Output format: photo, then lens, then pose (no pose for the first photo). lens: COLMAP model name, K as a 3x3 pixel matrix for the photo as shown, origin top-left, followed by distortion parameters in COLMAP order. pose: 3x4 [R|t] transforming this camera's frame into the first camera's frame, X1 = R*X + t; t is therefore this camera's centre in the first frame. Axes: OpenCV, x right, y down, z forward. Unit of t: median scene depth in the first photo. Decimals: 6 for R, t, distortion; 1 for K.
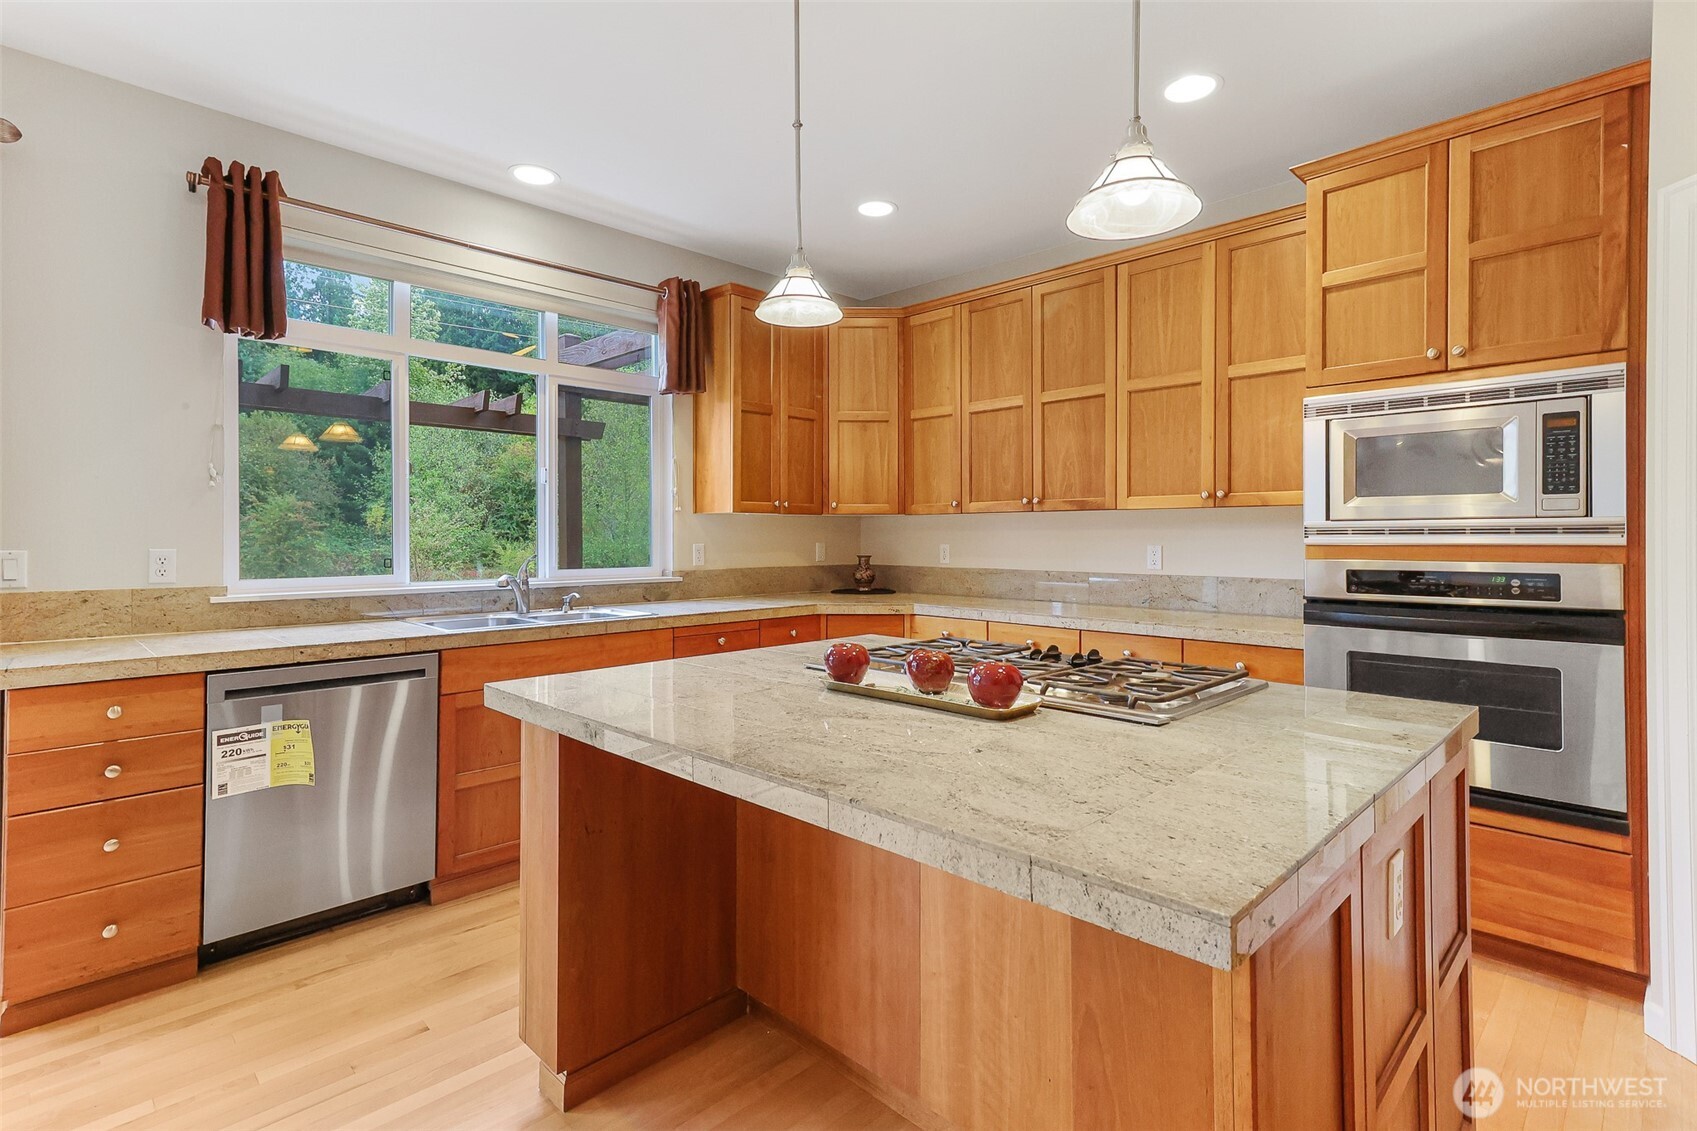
lens RADIAL K [[829.4, 0, 873.7], [0, 829.4, 531.0], [0, 0, 1]] dist [0.021170, 0.001739]
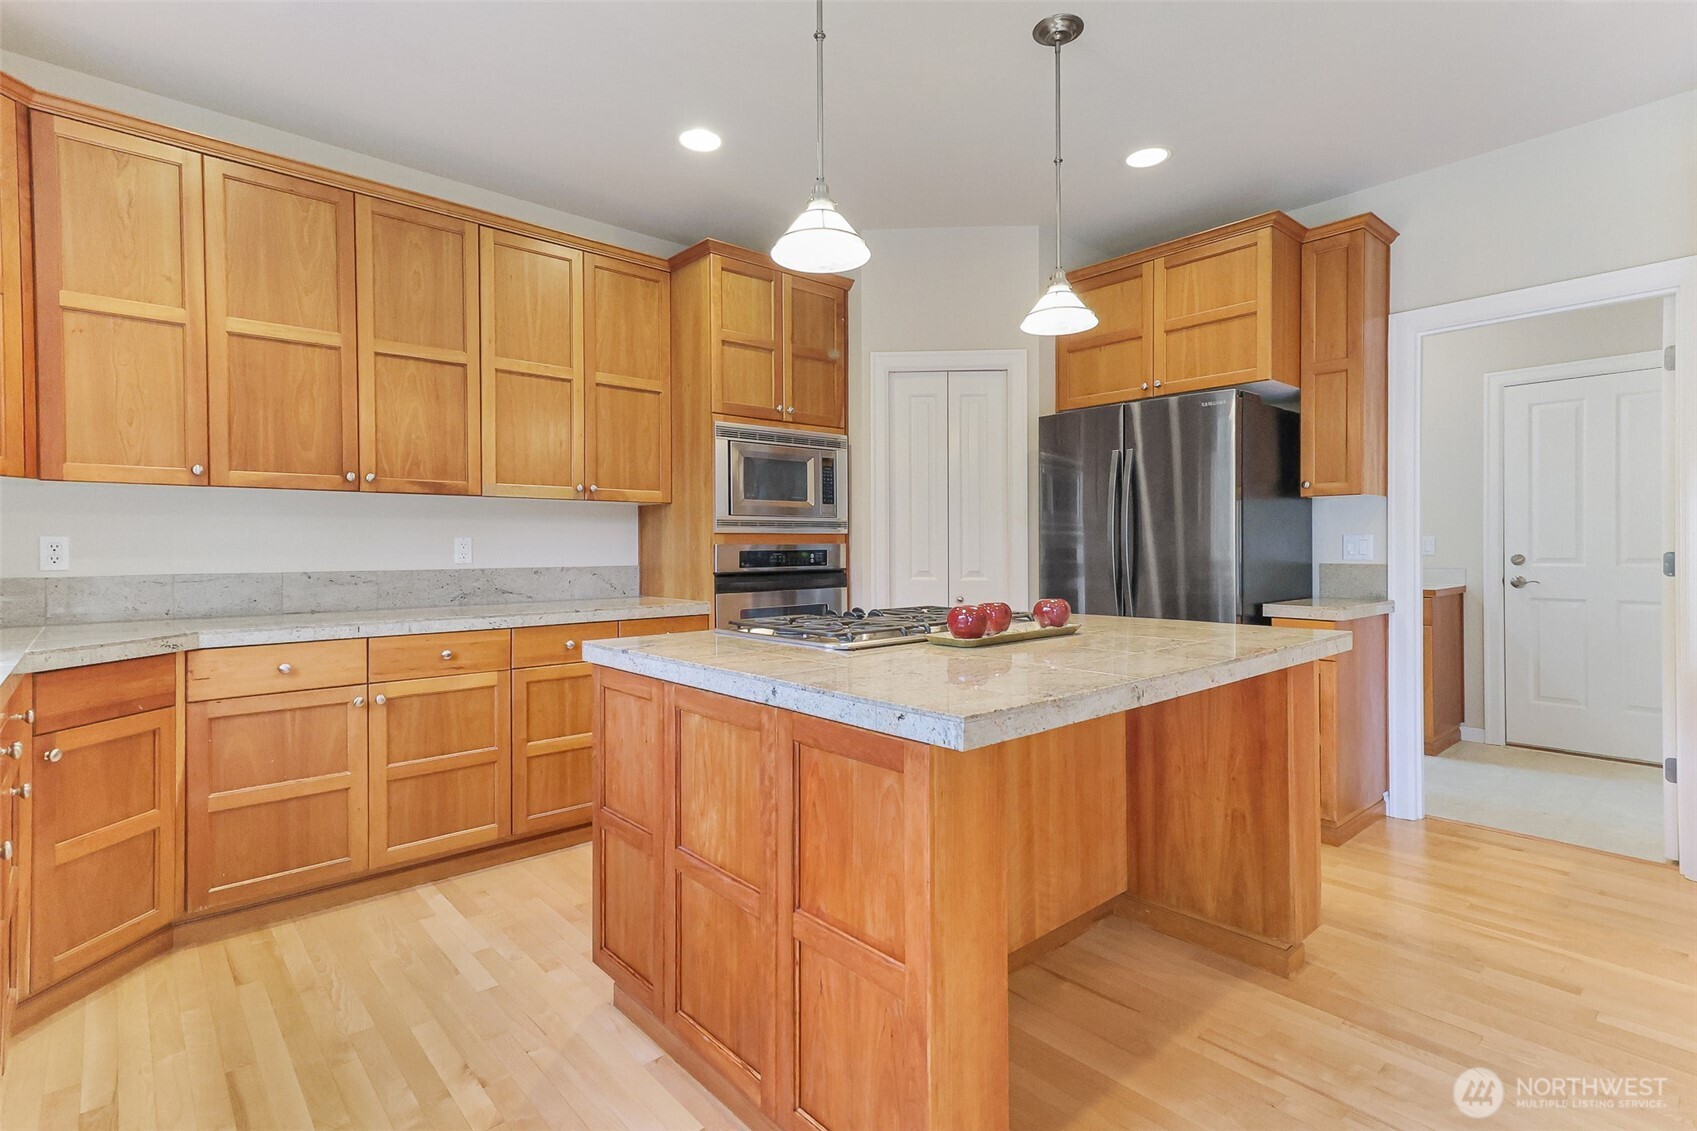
lens RADIAL K [[829.4, 0, 810.3], [0, 829.4, 557.5], [0, 0, 1]] dist [0.021170, 0.001739]
pose [[0.081930, -0.007501, 0.996610, -0.772761], [0.001554, 0.999971, 0.007398, 0.046175], [-0.996637, 0.000943, 0.081939, 0.755646]]
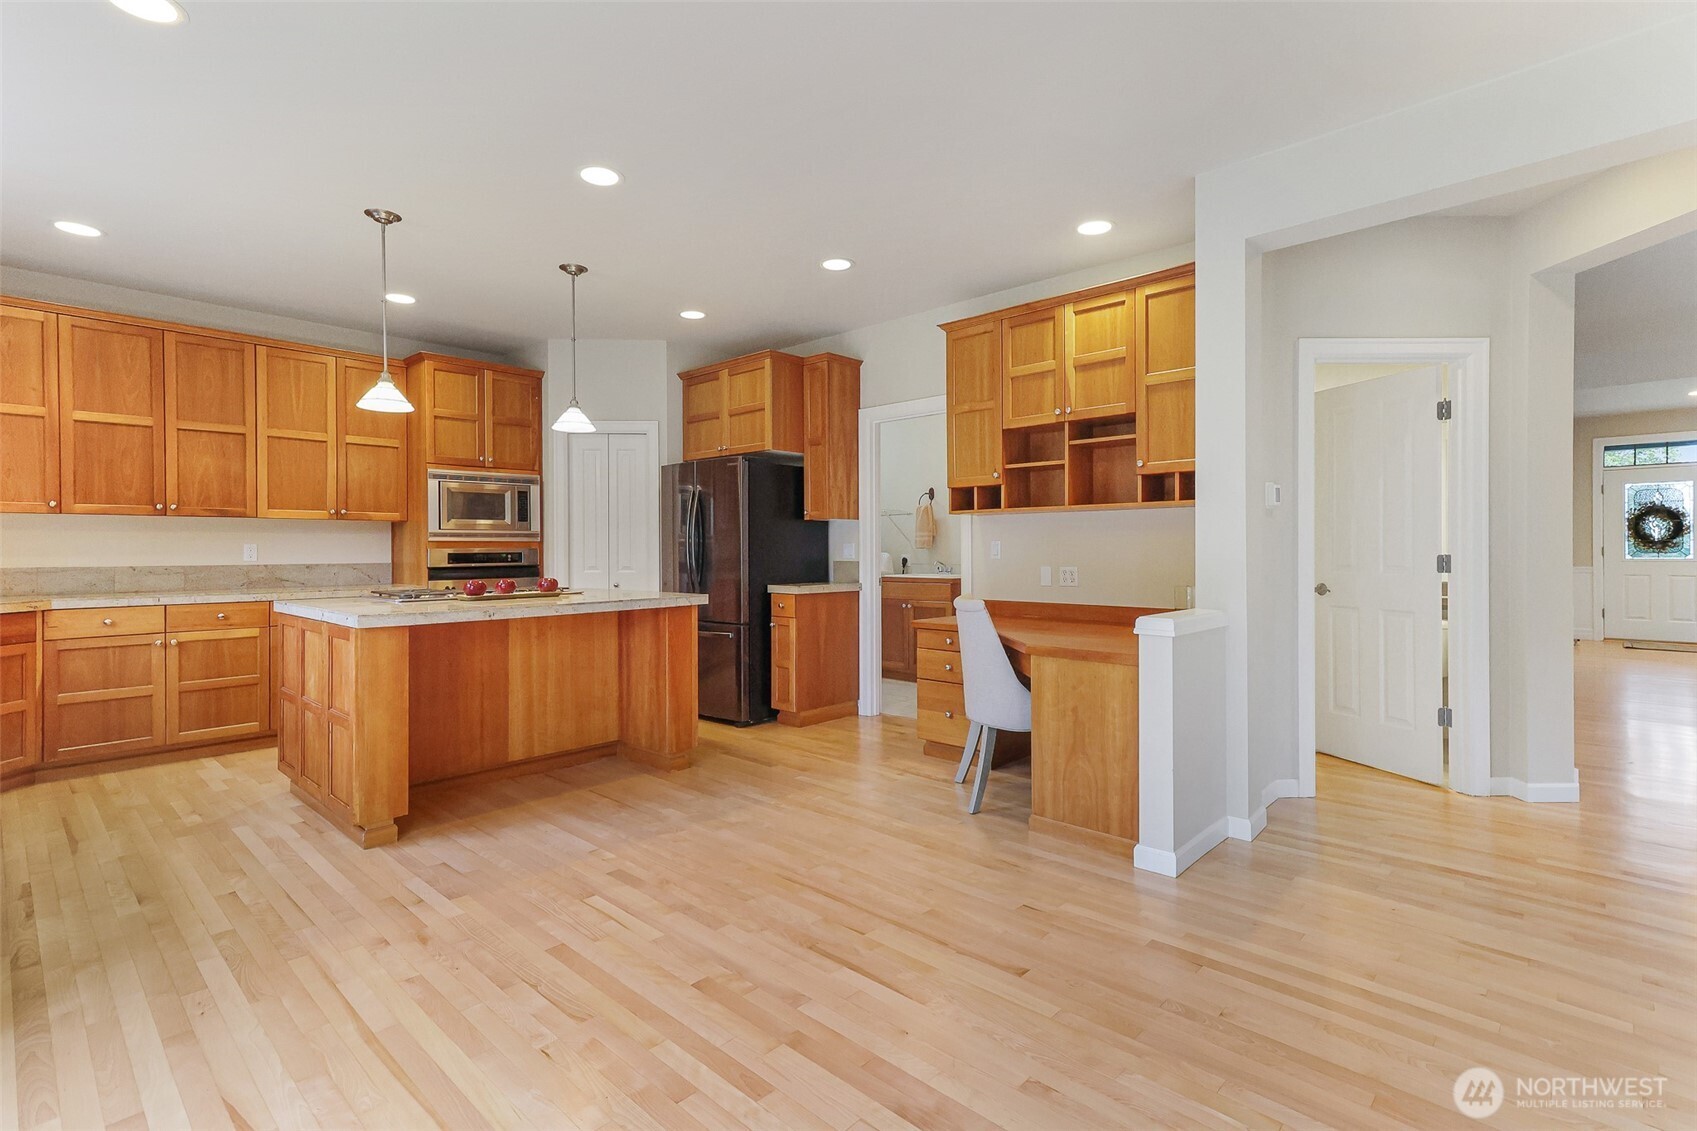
lens RADIAL K [[829.4, 0, 837.6], [0, 829.4, 555.4], [0, 0, 1]] dist [0.021170, 0.001739]
pose [[-0.014721, -0.002986, 0.999887, -1.522291], [0.001088, 0.999995, 0.003003, 0.046264], [-0.999891, 0.001132, -0.014717, 0.045376]]
